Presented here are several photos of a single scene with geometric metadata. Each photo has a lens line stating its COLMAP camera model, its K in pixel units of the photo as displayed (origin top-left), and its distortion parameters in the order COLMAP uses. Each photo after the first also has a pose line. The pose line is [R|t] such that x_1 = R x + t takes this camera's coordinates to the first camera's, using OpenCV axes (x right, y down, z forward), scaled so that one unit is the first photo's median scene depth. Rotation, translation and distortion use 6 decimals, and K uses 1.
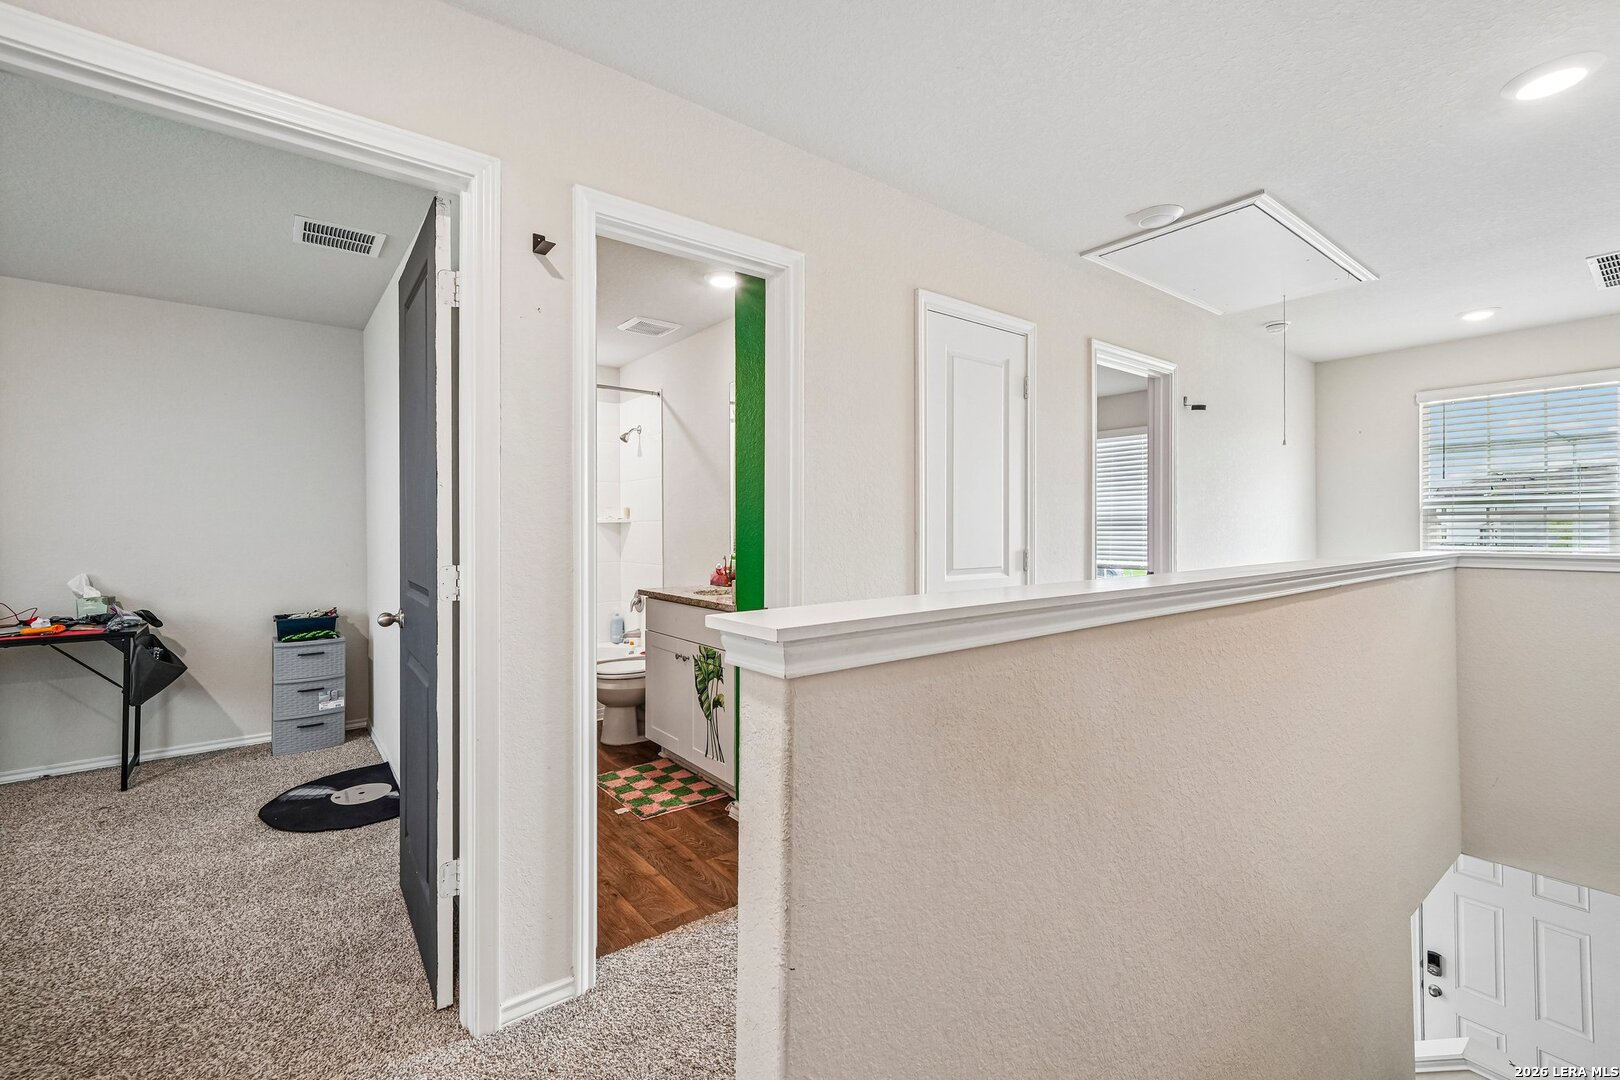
lens RADIAL K [[699.9, 0, 806.9], [0, 699.9, 529.7], [0, 0, 1]] dist [0.001552, 0.002839]
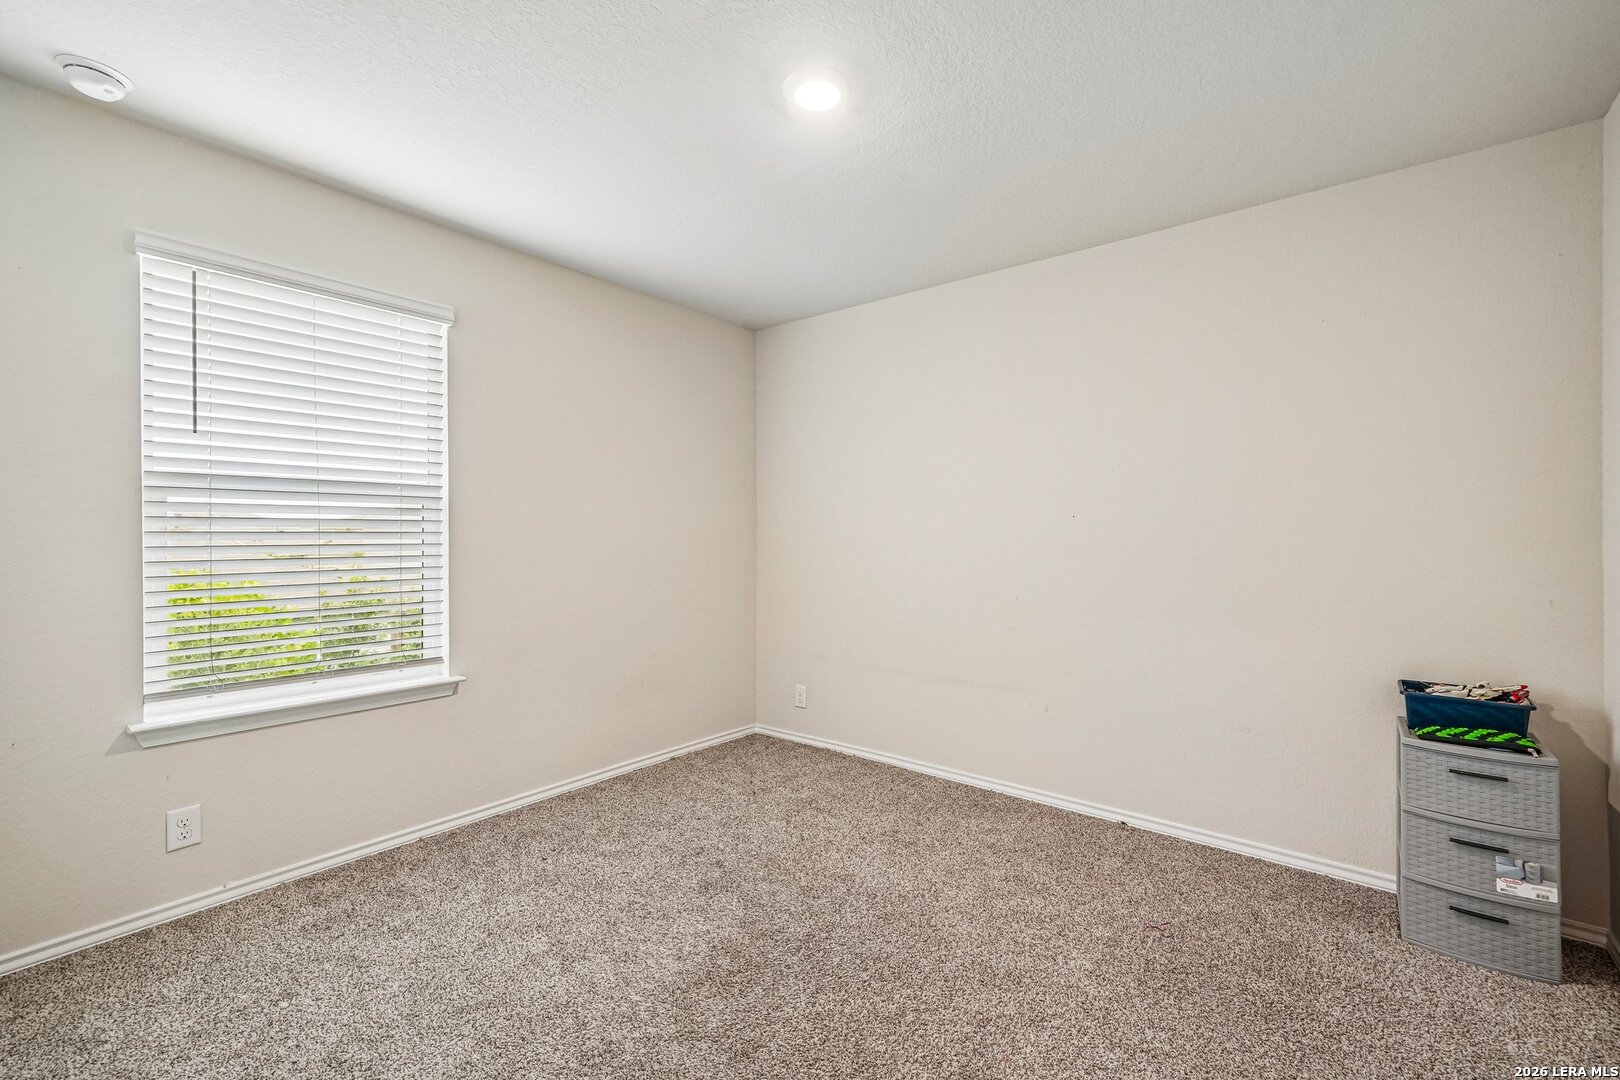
lens RADIAL K [[699.9, 0, 804.4], [0, 699.9, 535.7], [0, 0, 1]] dist [0.001552, 0.002839]
pose [[0.231412, 0.000240, -0.972856, -0.308982], [0.000681, 1.000000, 0.000409, -0.000779], [0.972855, -0.000757, 0.231412, 0.385386]]
